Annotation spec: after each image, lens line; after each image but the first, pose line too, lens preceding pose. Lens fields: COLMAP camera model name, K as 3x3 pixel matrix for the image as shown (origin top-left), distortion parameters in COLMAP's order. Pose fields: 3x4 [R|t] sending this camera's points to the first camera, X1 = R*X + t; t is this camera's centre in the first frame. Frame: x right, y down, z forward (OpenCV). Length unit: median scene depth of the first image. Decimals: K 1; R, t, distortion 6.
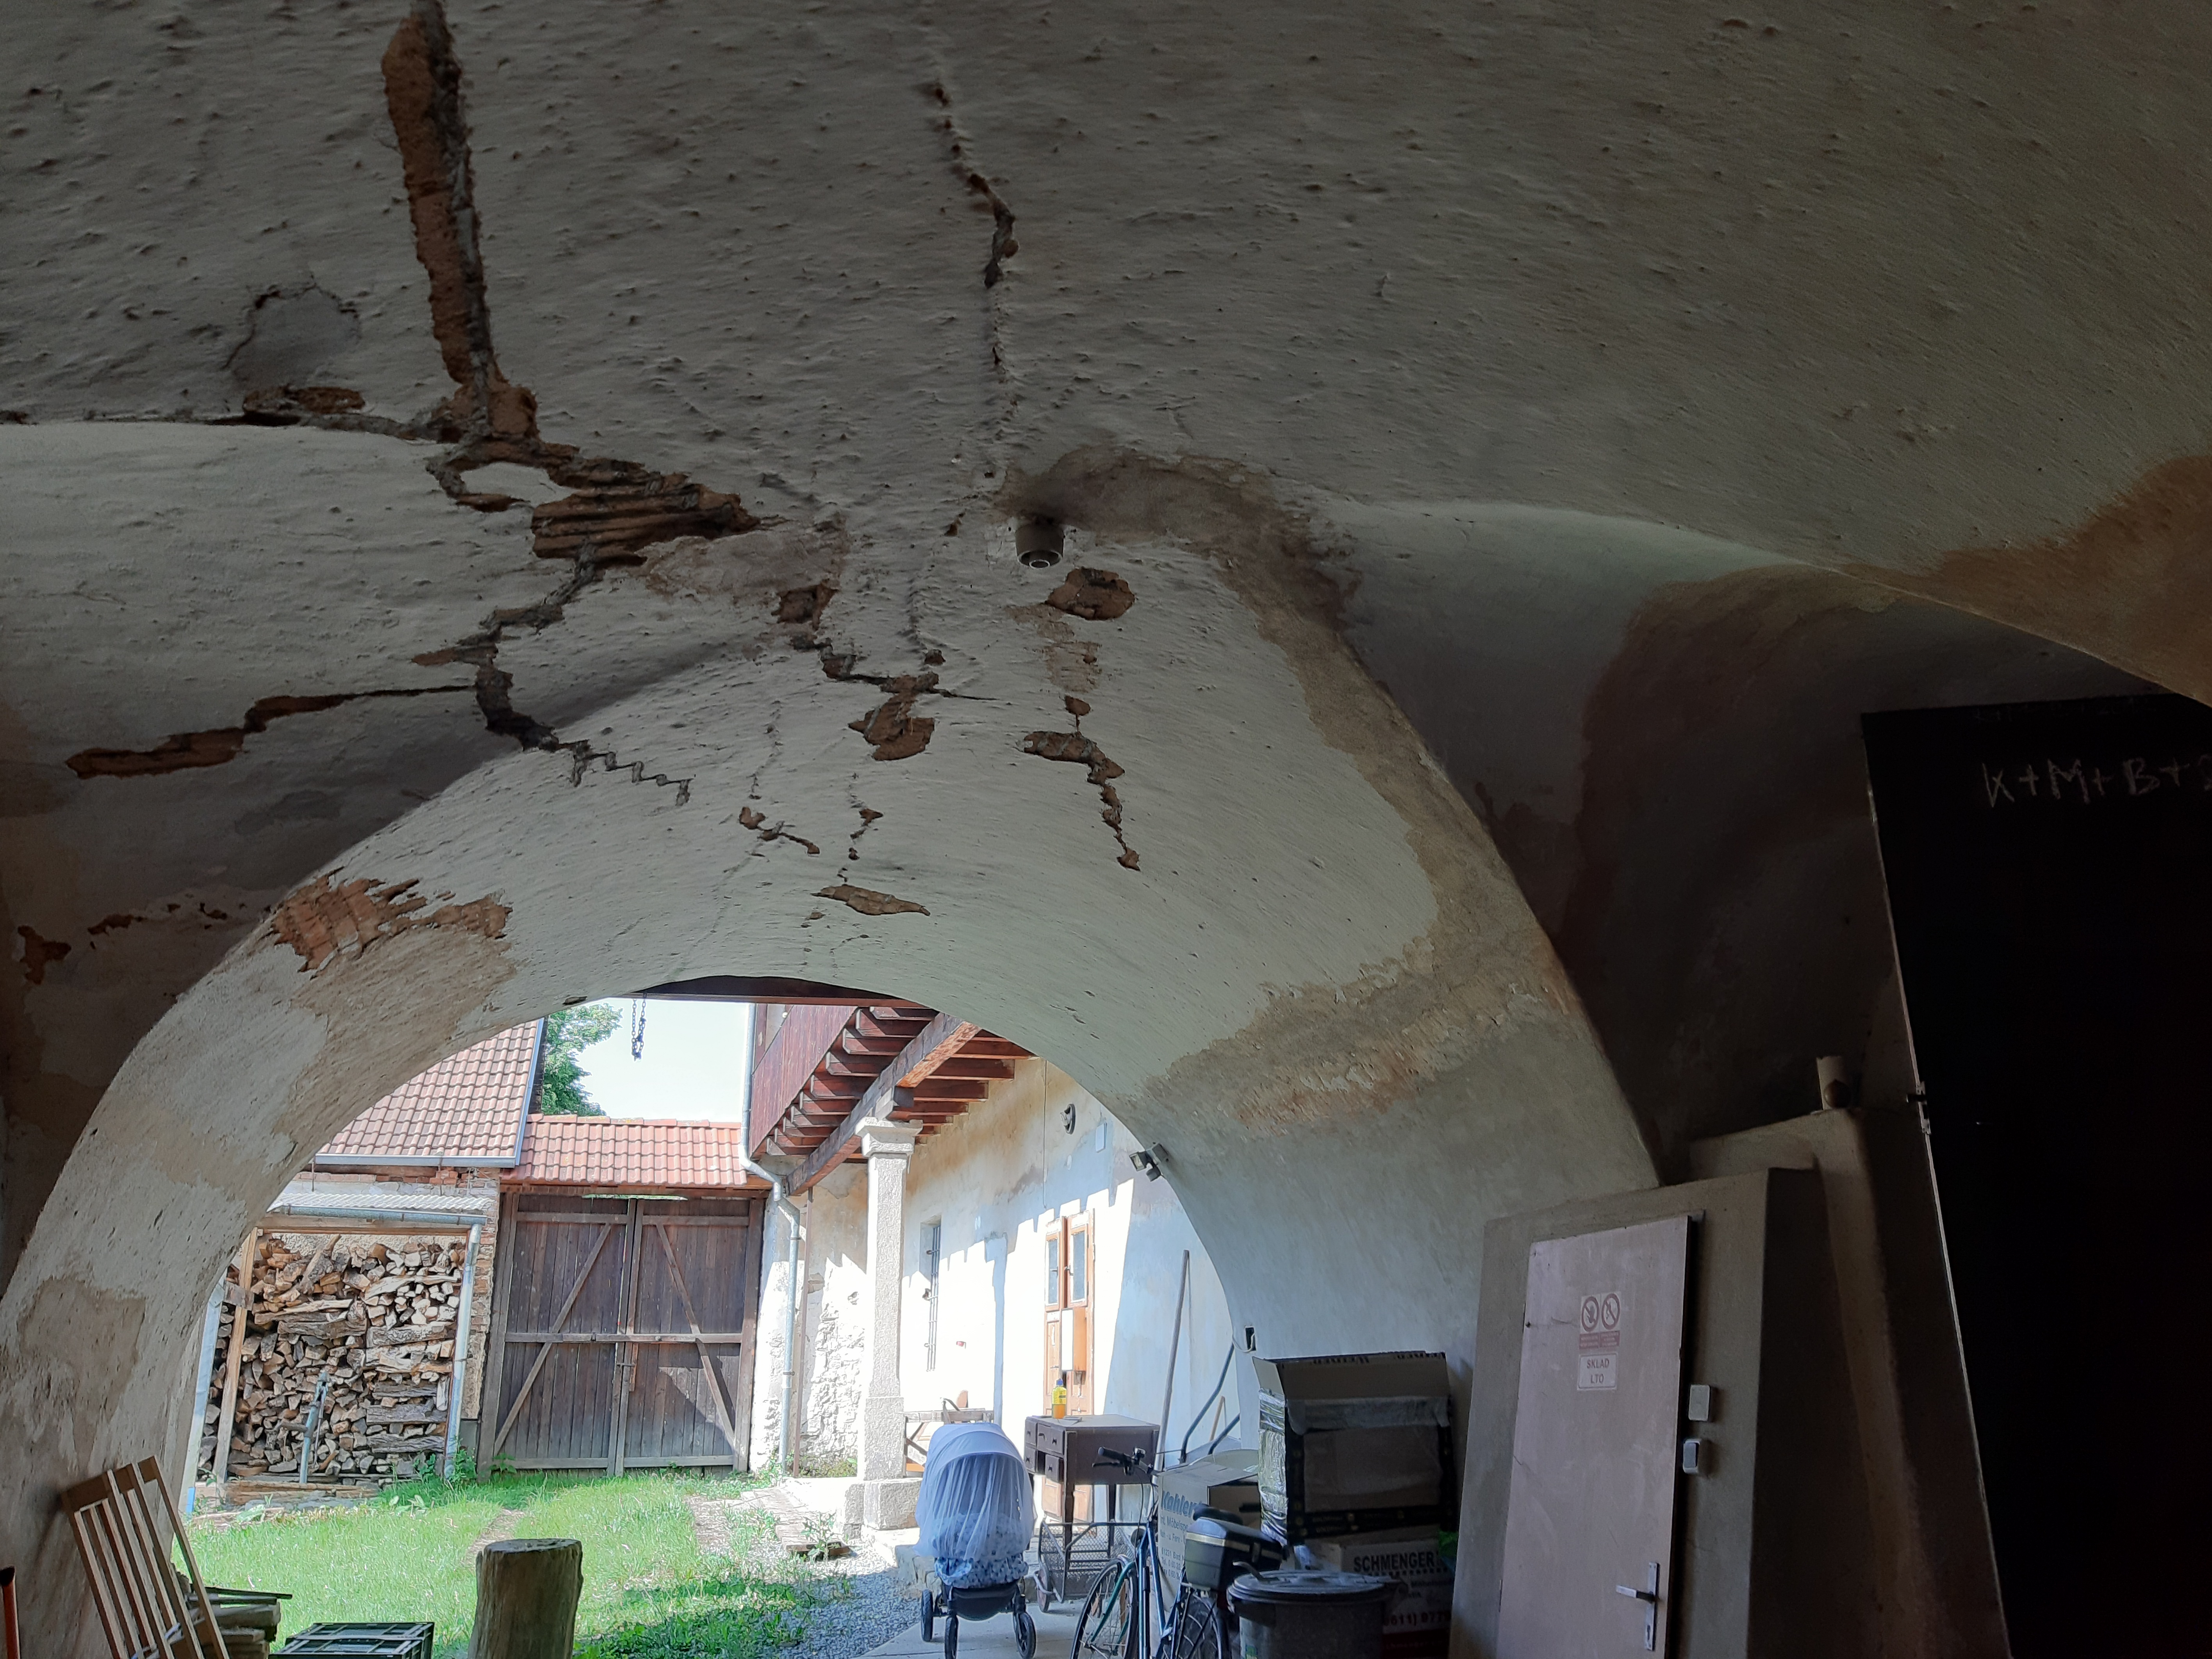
lens RADIAL K [[1756.6, 0, 1113.1], [0, 1756.6, 743.3], [0, 0, 1]] dist [0.007619, 0.002002]
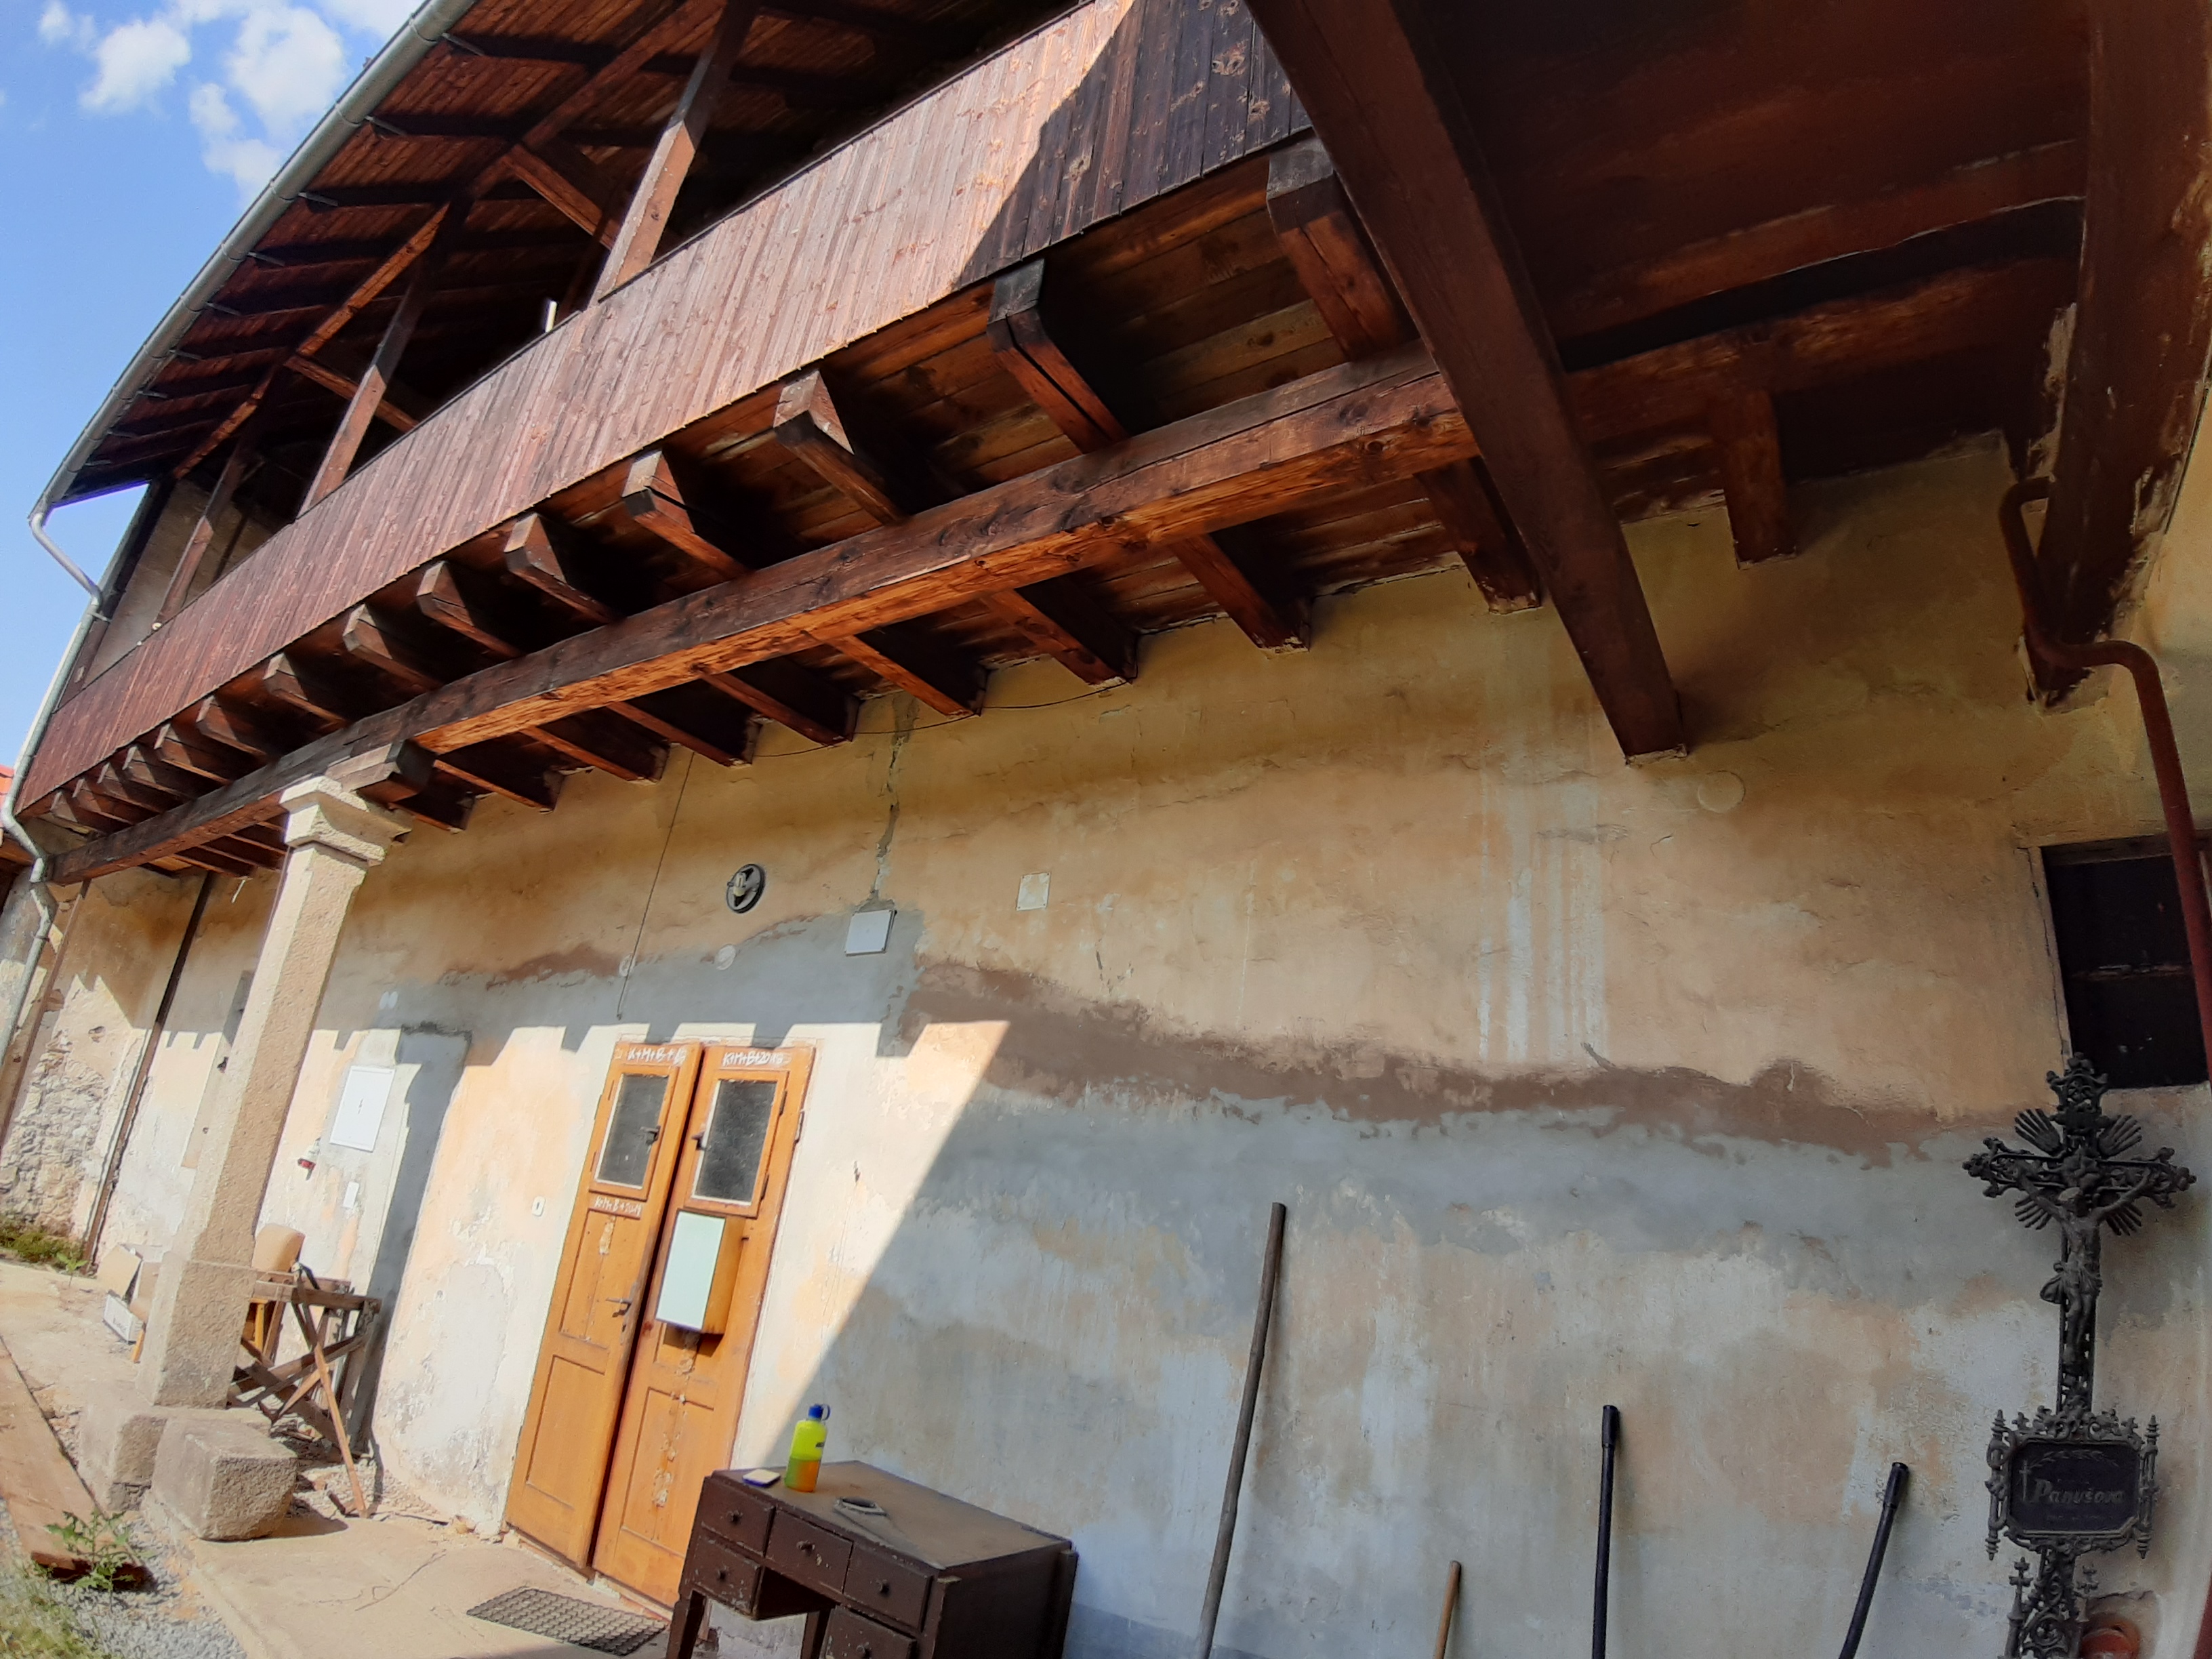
lens RADIAL K [[1172.9, 0, 1106.0], [0, 1172.9, 829.5], [0, 0, 1]] dist [-0.106501, -0.001191]
pose [[0.759623, 0.332811, 0.558757, -0.112150], [-0.347926, 0.933822, -0.083209, 0.133836], [-0.549473, -0.131198, 0.825147, 0.445212]]
